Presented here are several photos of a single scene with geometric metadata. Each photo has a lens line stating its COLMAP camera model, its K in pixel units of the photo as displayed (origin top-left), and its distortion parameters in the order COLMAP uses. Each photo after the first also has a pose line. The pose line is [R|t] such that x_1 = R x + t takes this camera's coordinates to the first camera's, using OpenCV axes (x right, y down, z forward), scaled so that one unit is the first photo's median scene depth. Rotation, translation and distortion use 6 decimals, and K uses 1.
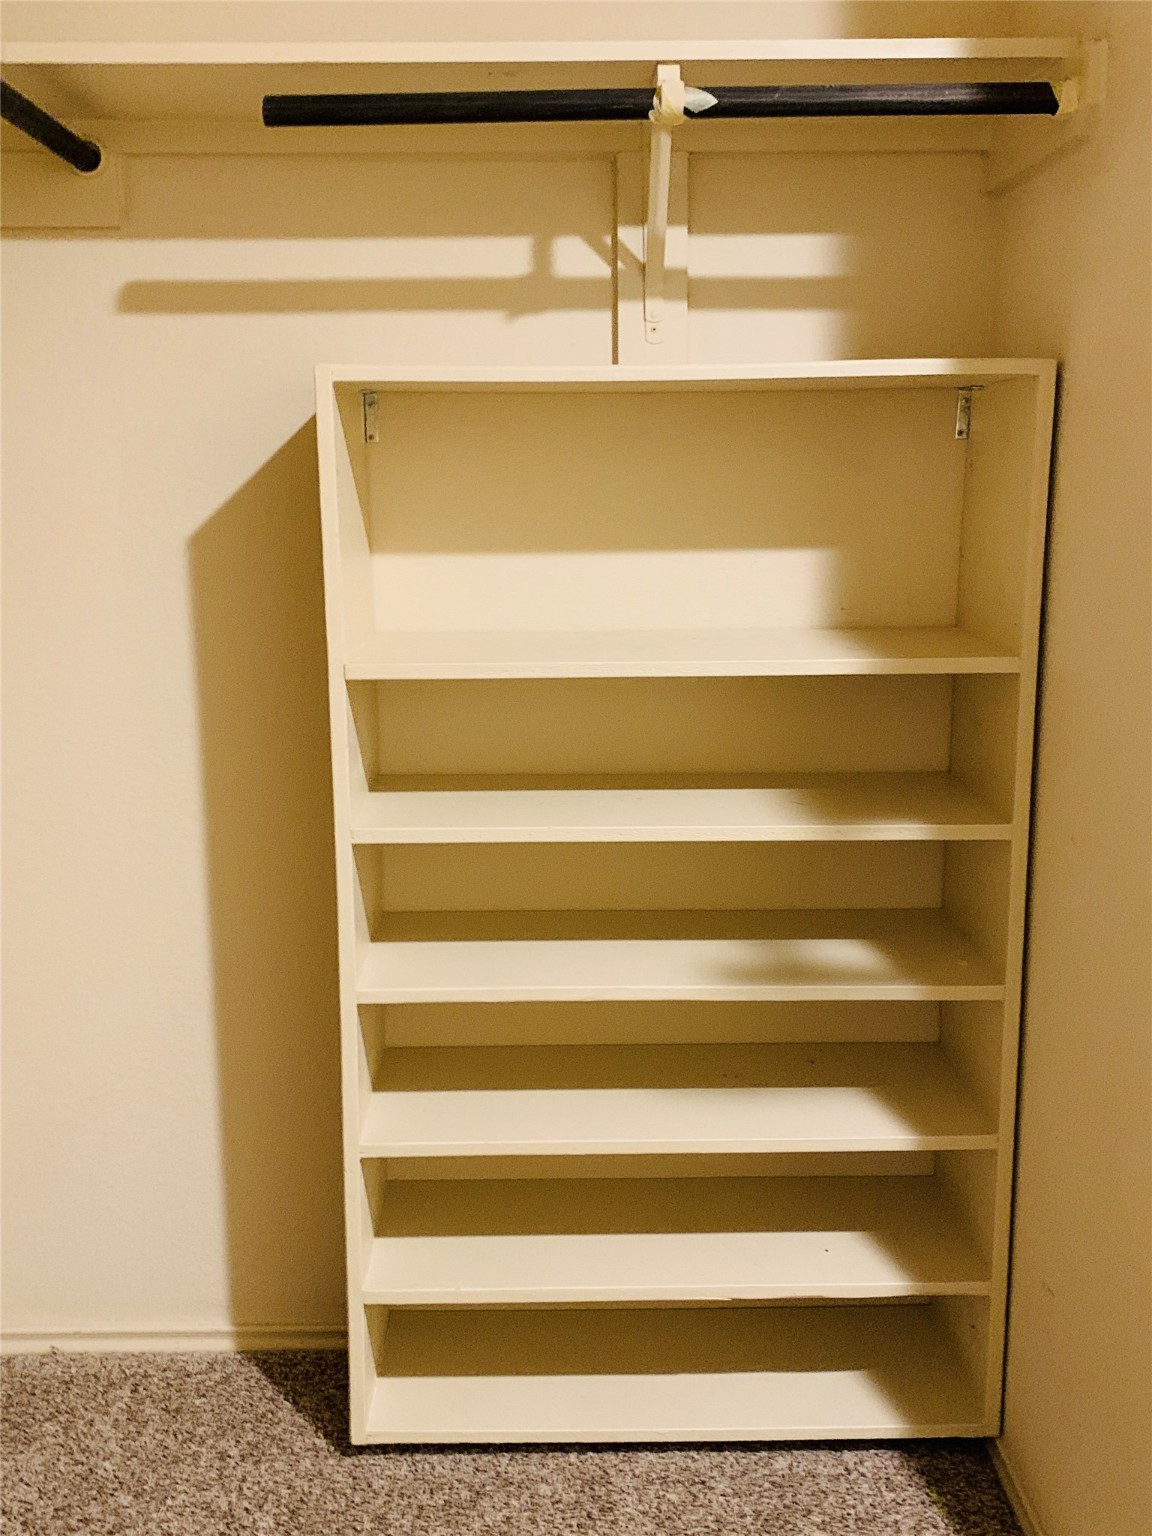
lens RADIAL K [[1524.7, 0, 568.7], [0, 1524.7, 765.4], [0, 0, 1]] dist [0.040677, 0.000000]
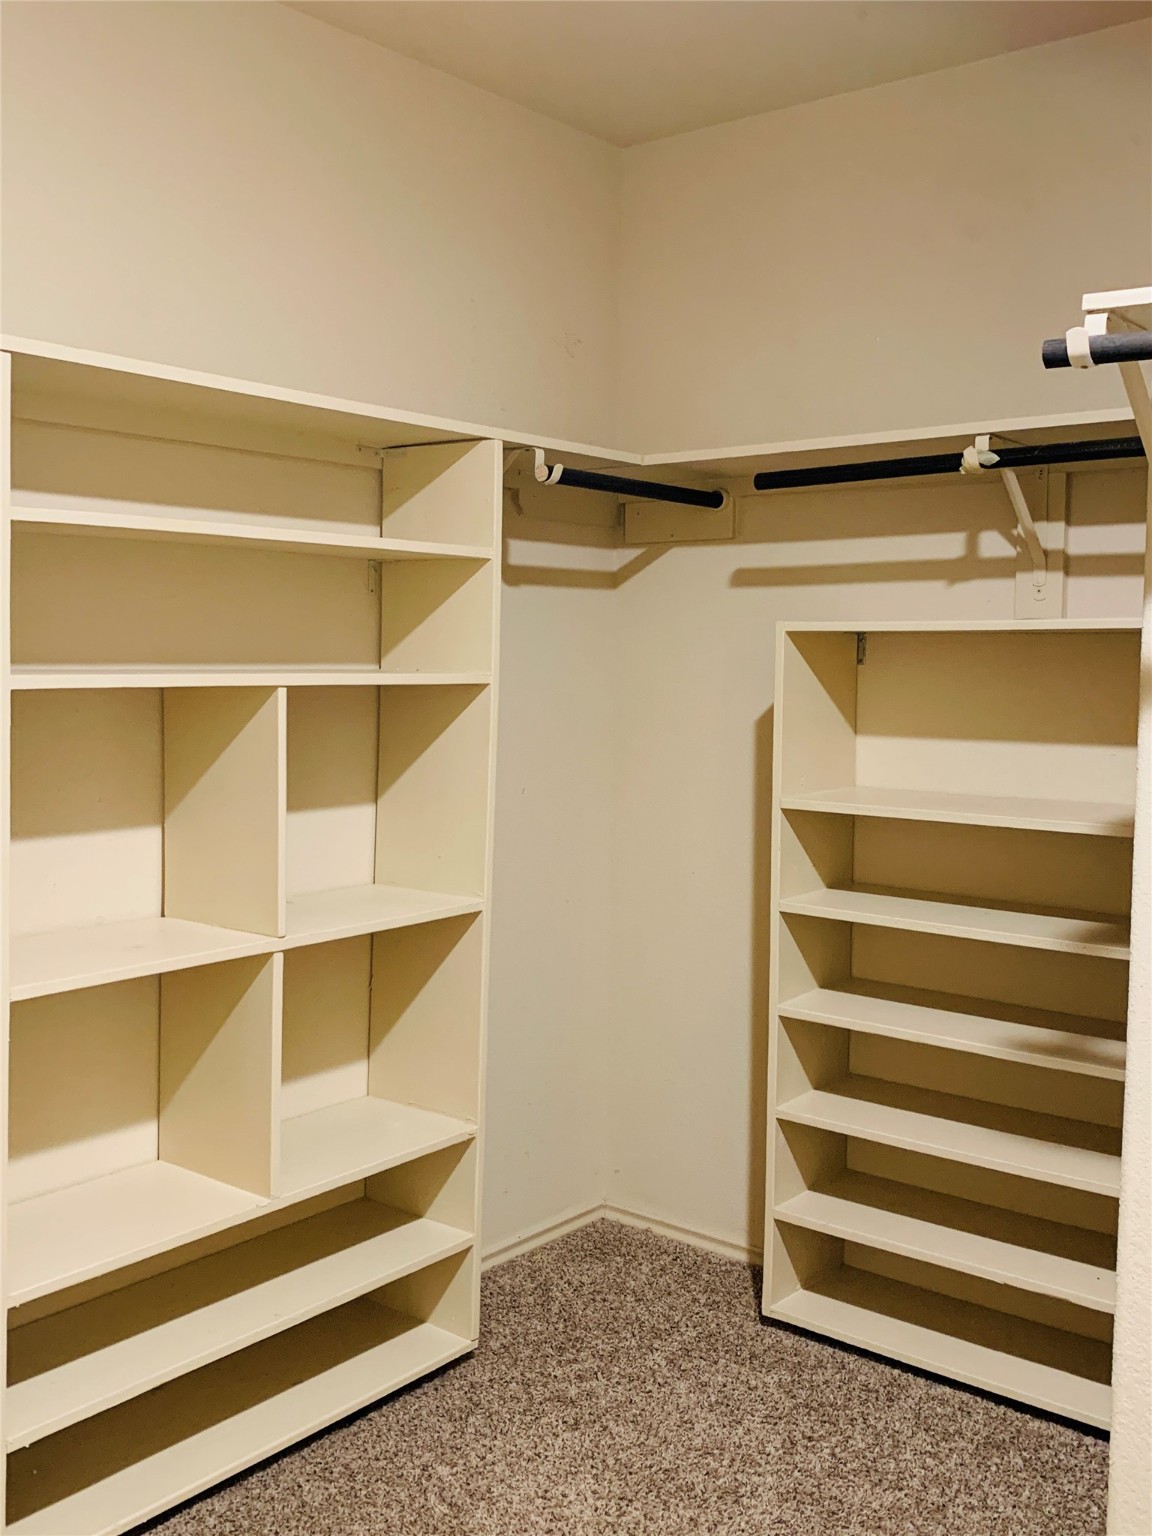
lens RADIAL K [[1524.7, 0, 586.0], [0, 1524.7, 766.6], [0, 0, 1]] dist [0.040677, 0.000000]
pose [[0.774549, 0.059441, -0.629715, 0.645249], [-0.138004, 0.987470, -0.076534, 0.047757], [0.617275, 0.146182, 0.773047, -0.354958]]
